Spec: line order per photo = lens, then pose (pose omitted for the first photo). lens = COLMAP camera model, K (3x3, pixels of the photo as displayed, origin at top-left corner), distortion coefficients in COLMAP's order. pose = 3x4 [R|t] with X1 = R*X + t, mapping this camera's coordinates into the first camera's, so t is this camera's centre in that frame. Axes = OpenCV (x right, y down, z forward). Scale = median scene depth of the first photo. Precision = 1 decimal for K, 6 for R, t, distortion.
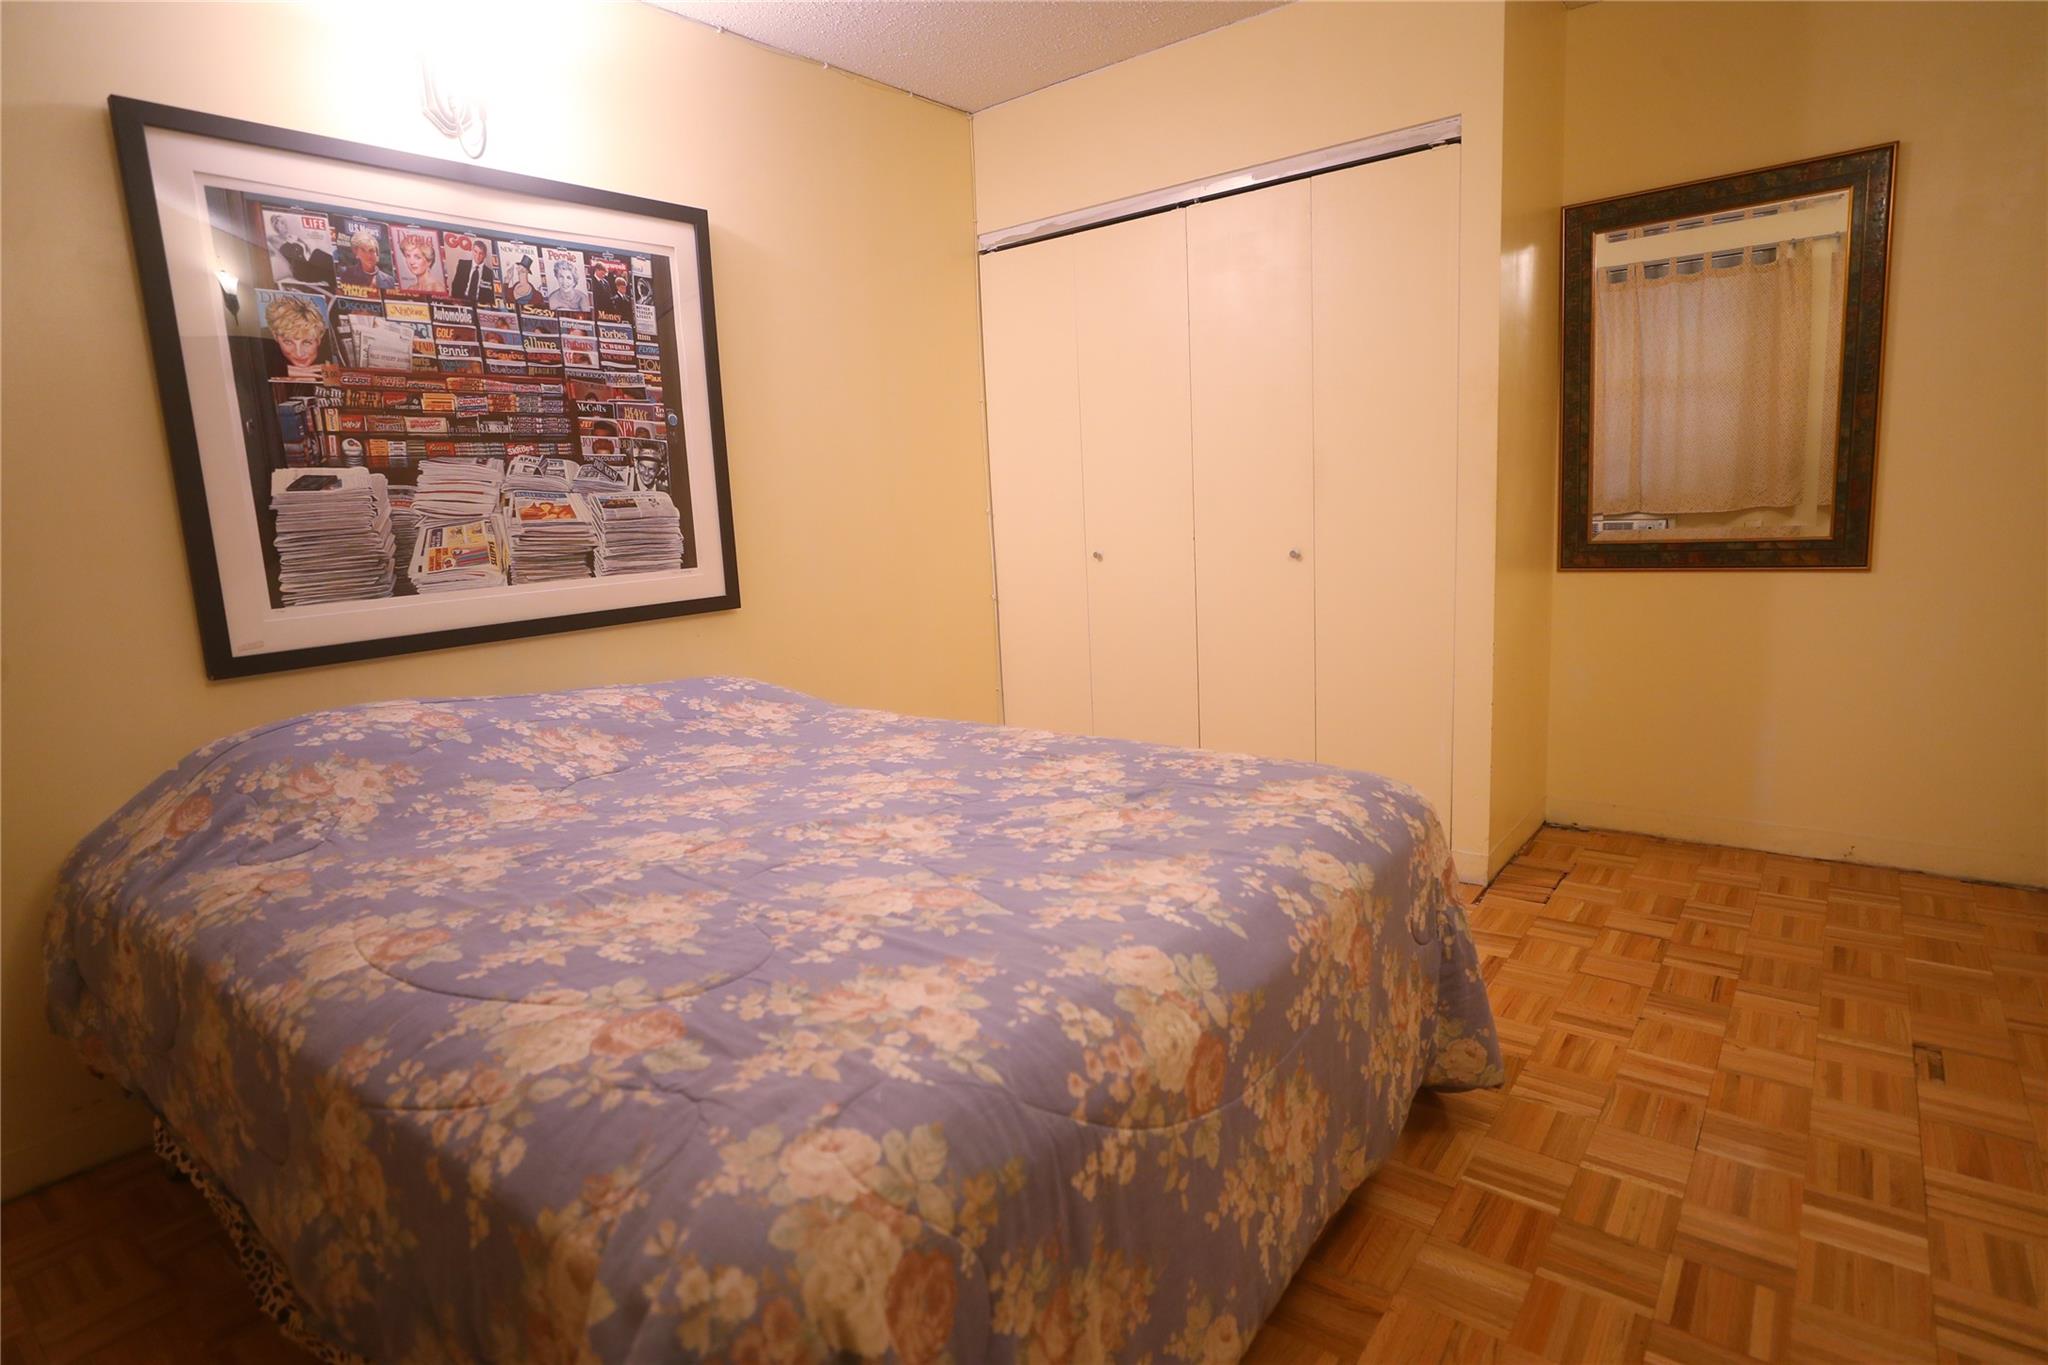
lens RADIAL K [[1091.4, 0, 1022.7], [0, 1091.4, 684.3], [0, 0, 1]] dist [-0.012668, -0.000545]
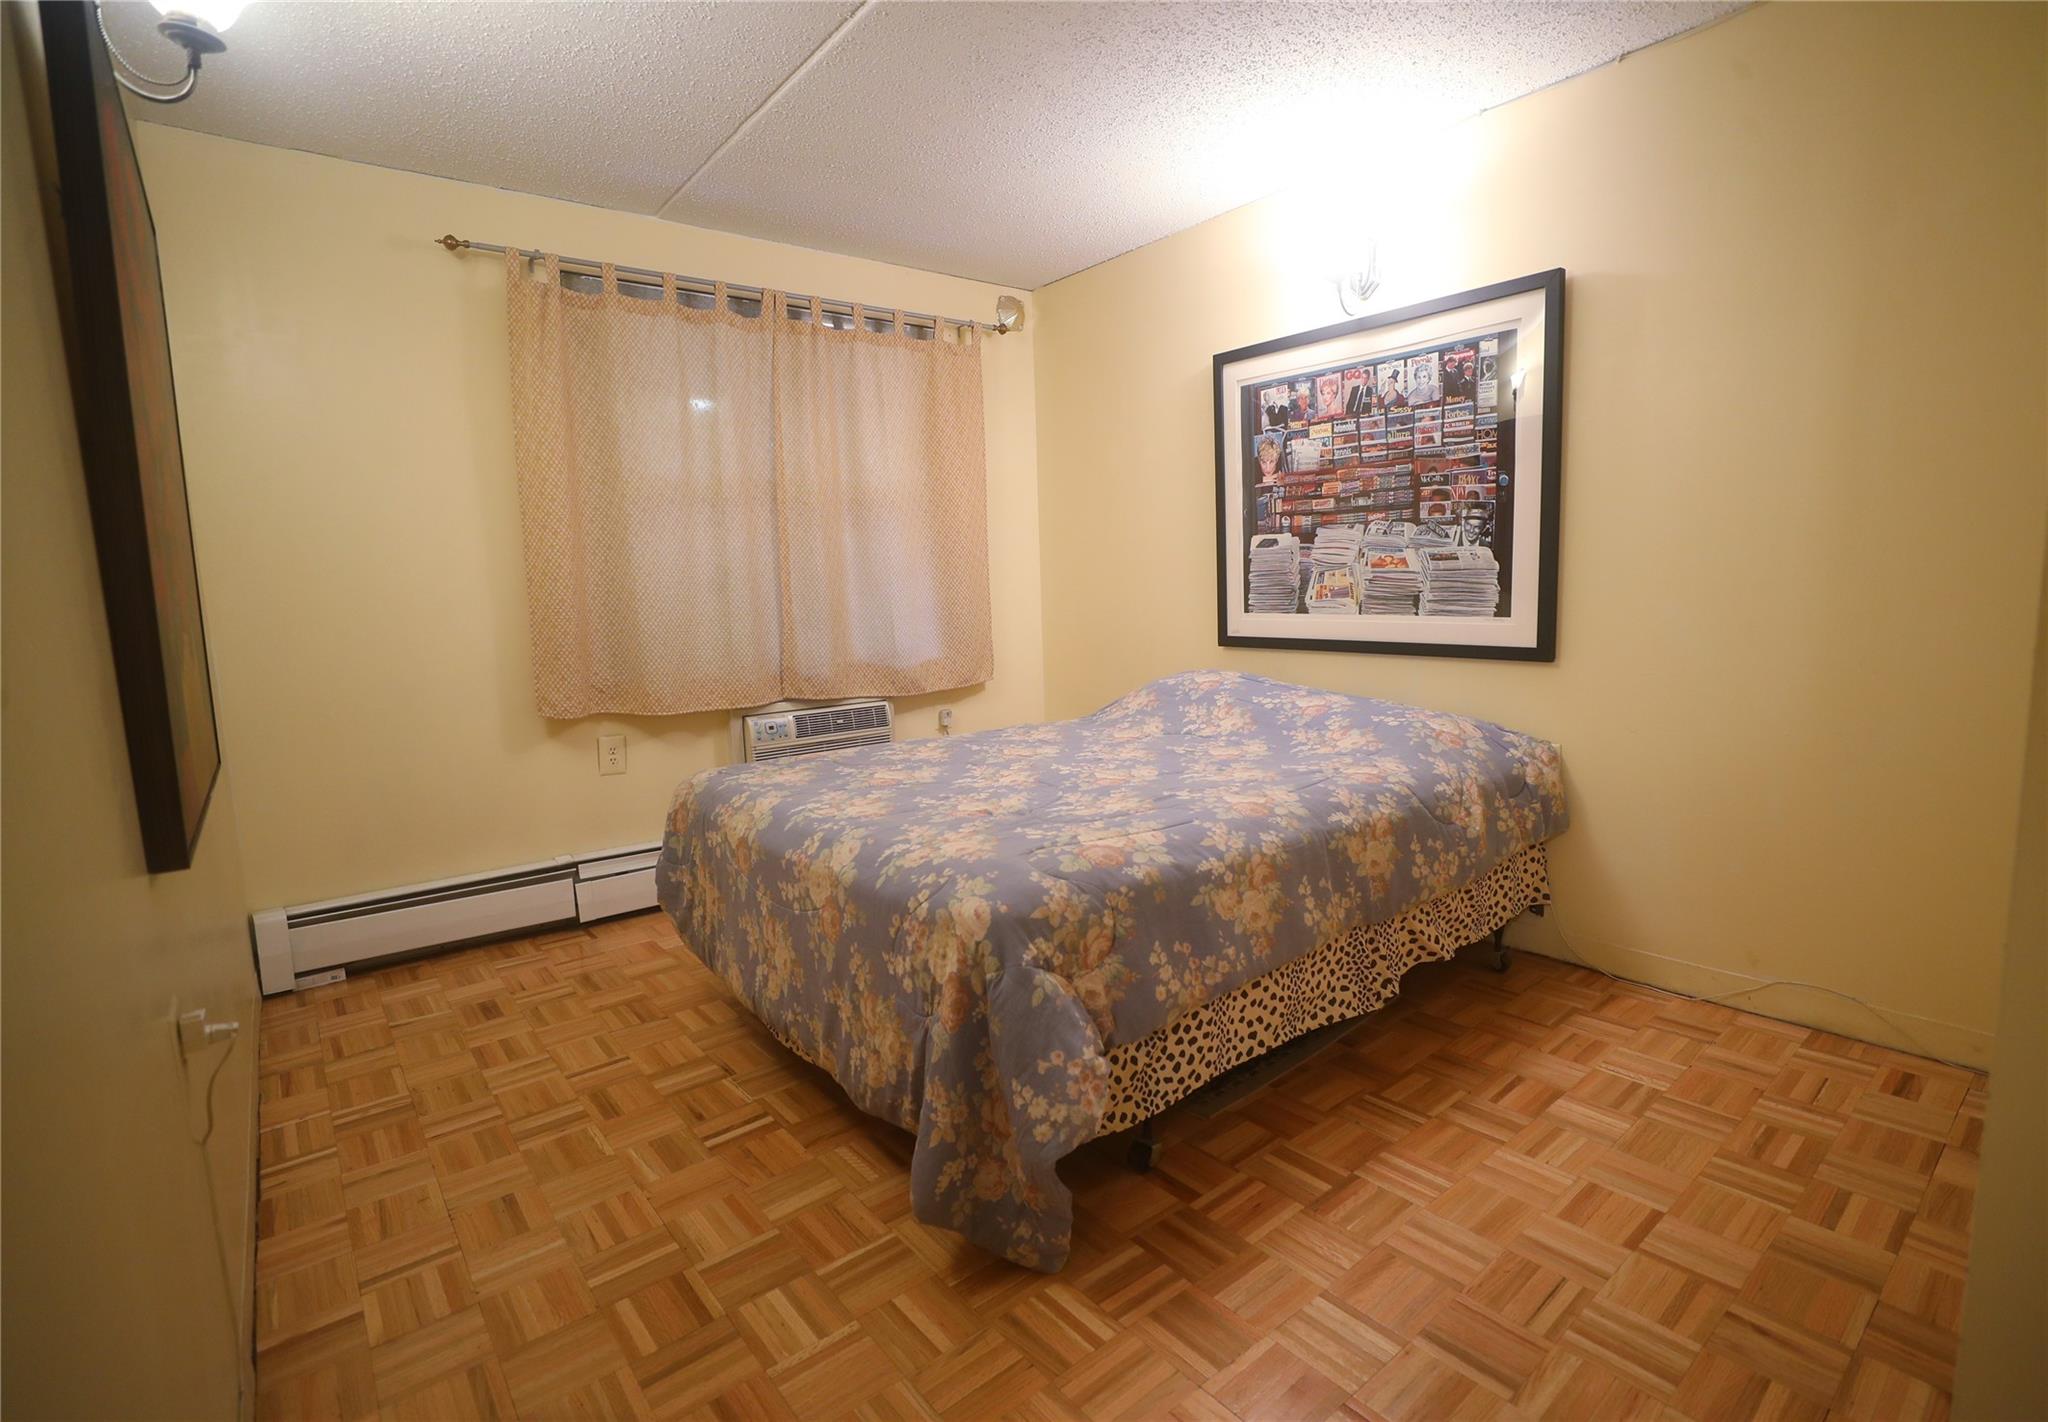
lens RADIAL K [[970.4, 0, 1024.9], [0, 970.4, 699.3], [0, 0, 1]] dist [-0.006059, -0.000416]
pose [[-0.230012, 0.180363, -0.956328, 0.840321], [-0.126556, 0.968788, 0.213151, -0.197713], [0.964924, 0.170056, -0.200007, 0.859815]]
